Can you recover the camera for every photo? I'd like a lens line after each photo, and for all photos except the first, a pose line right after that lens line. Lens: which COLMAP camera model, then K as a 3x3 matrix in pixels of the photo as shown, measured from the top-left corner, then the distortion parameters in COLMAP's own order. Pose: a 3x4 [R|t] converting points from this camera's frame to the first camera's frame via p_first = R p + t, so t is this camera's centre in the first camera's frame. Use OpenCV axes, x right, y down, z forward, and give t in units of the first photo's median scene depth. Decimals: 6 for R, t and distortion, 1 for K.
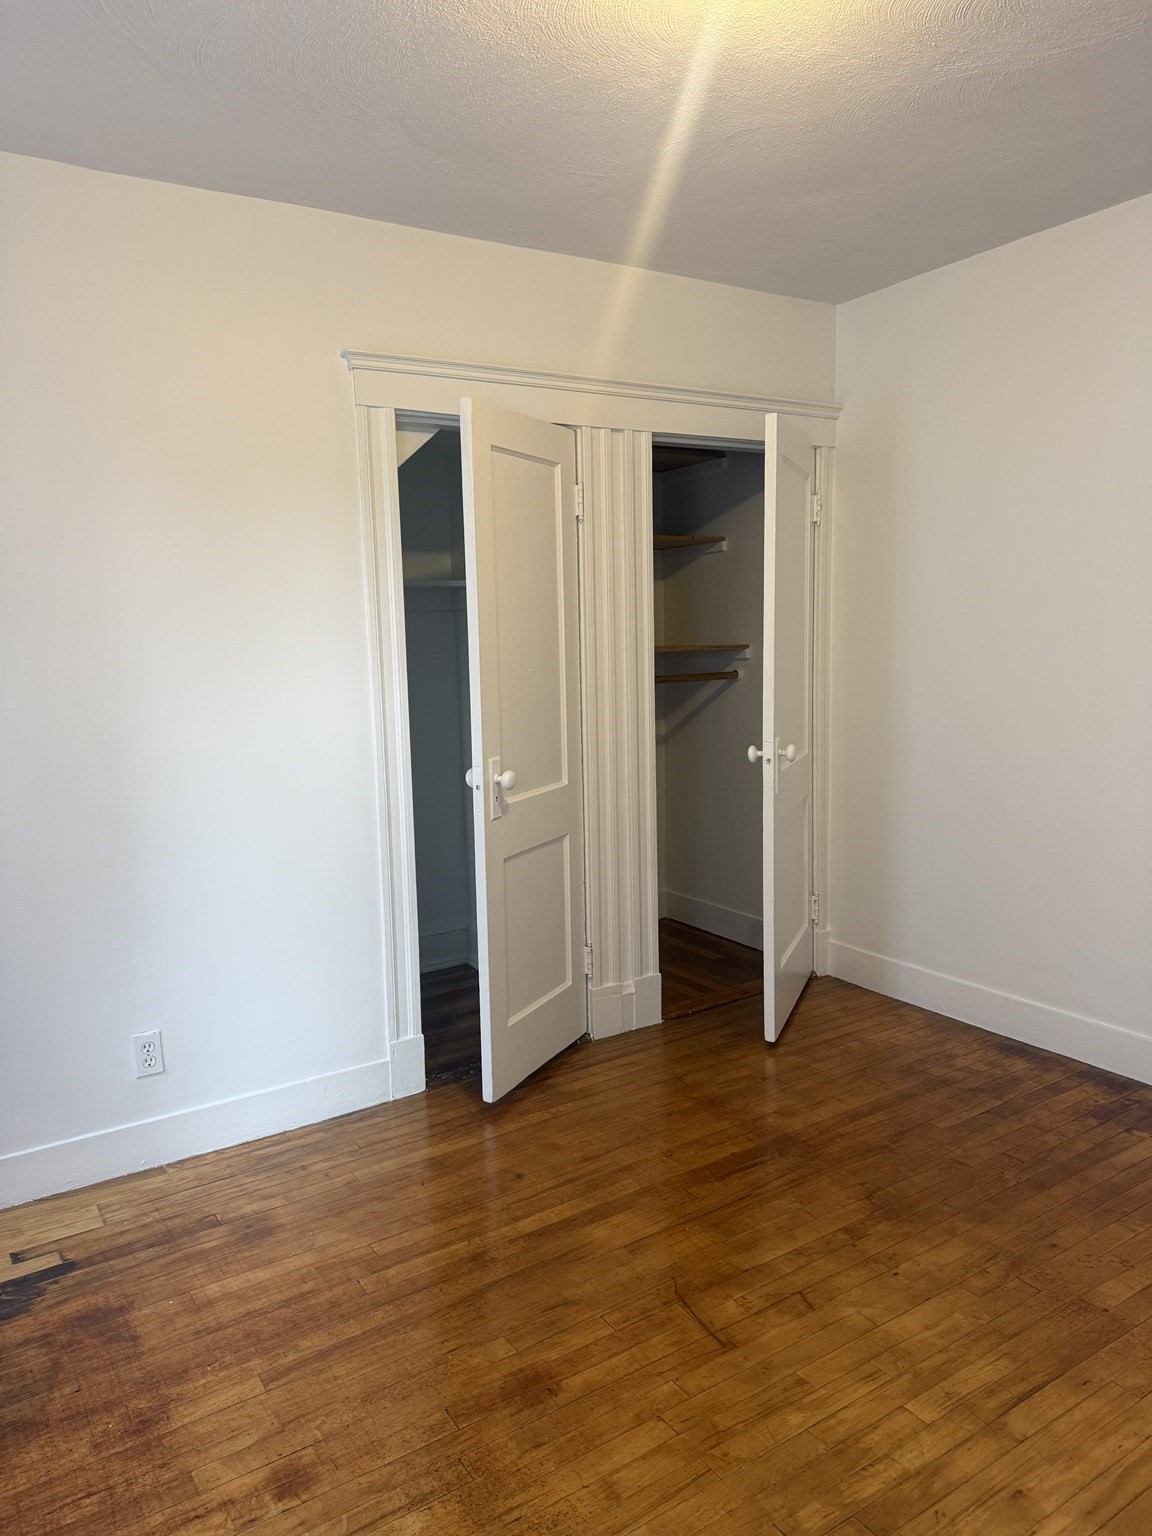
lens RADIAL K [[1096.9, 0, 576.6], [0, 1096.9, 767.3], [0, 0, 1]] dist [0.030512, -0.023292]
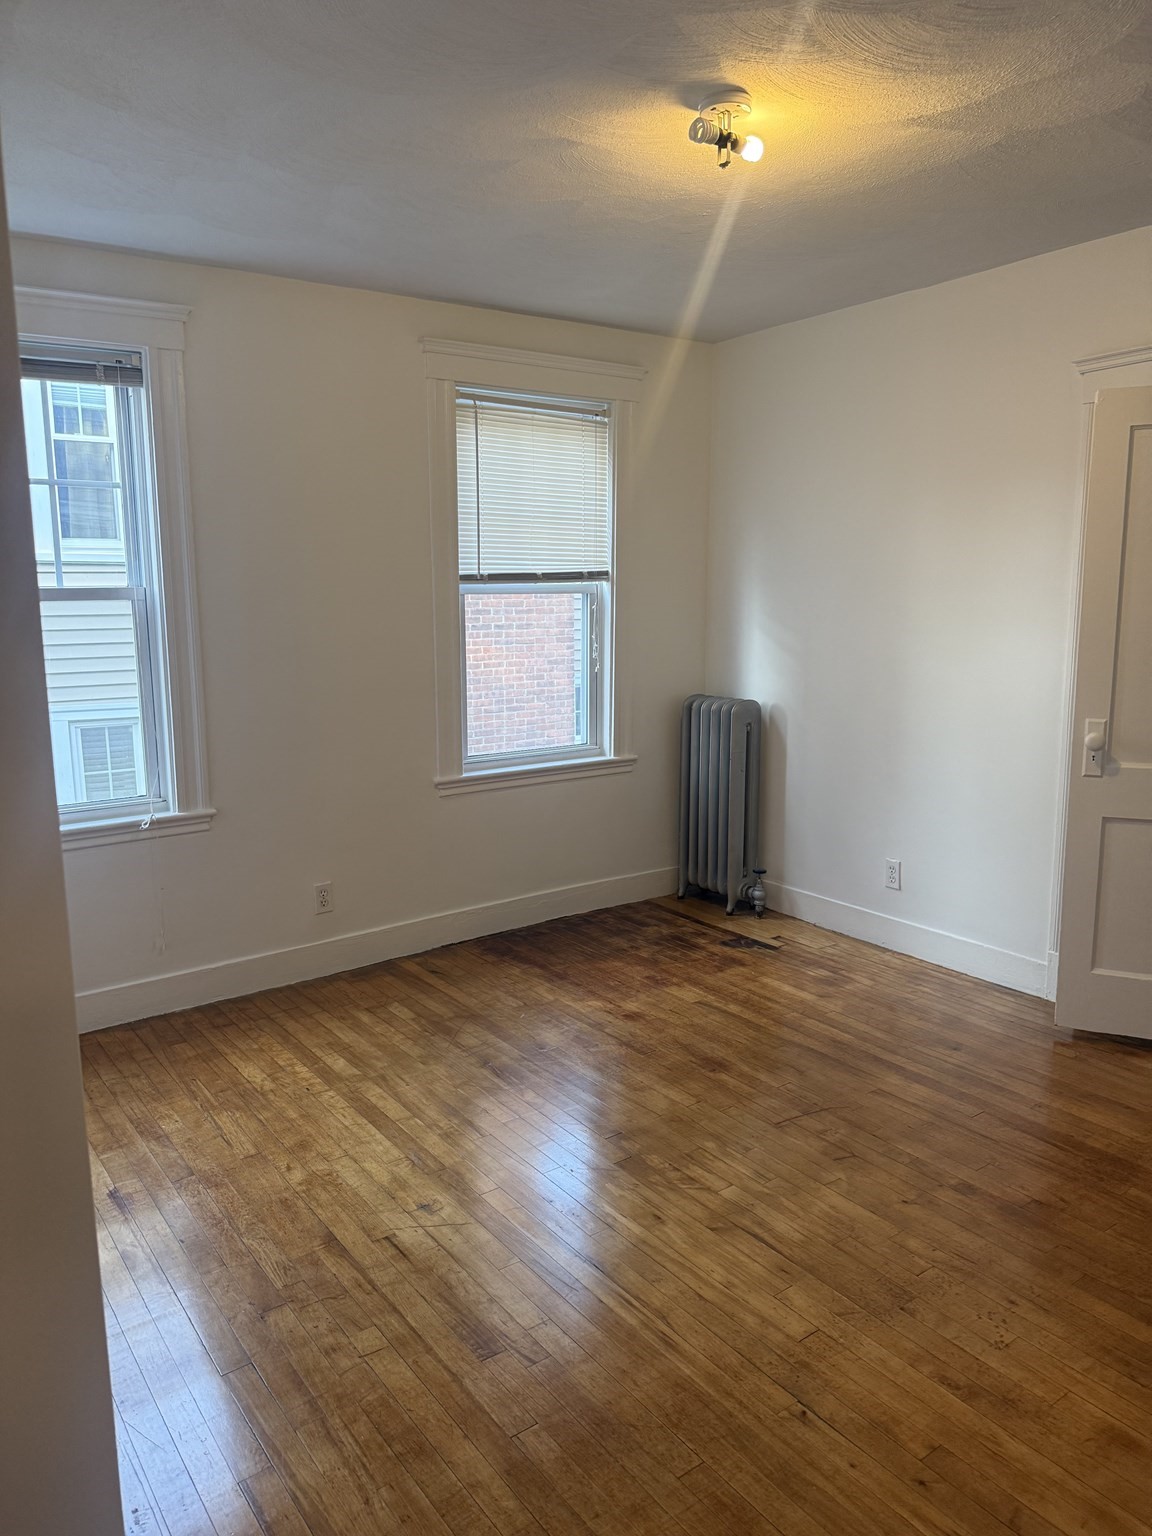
lens RADIAL K [[1096.9, 0, 573.2], [0, 1096.9, 770.2], [0, 0, 1]] dist [0.030512, -0.023292]
pose [[0.027616, 0.182388, -0.982839, 1.242602], [-0.120505, 0.976651, 0.177854, -0.113030], [0.992329, 0.113526, 0.048949, 0.551503]]
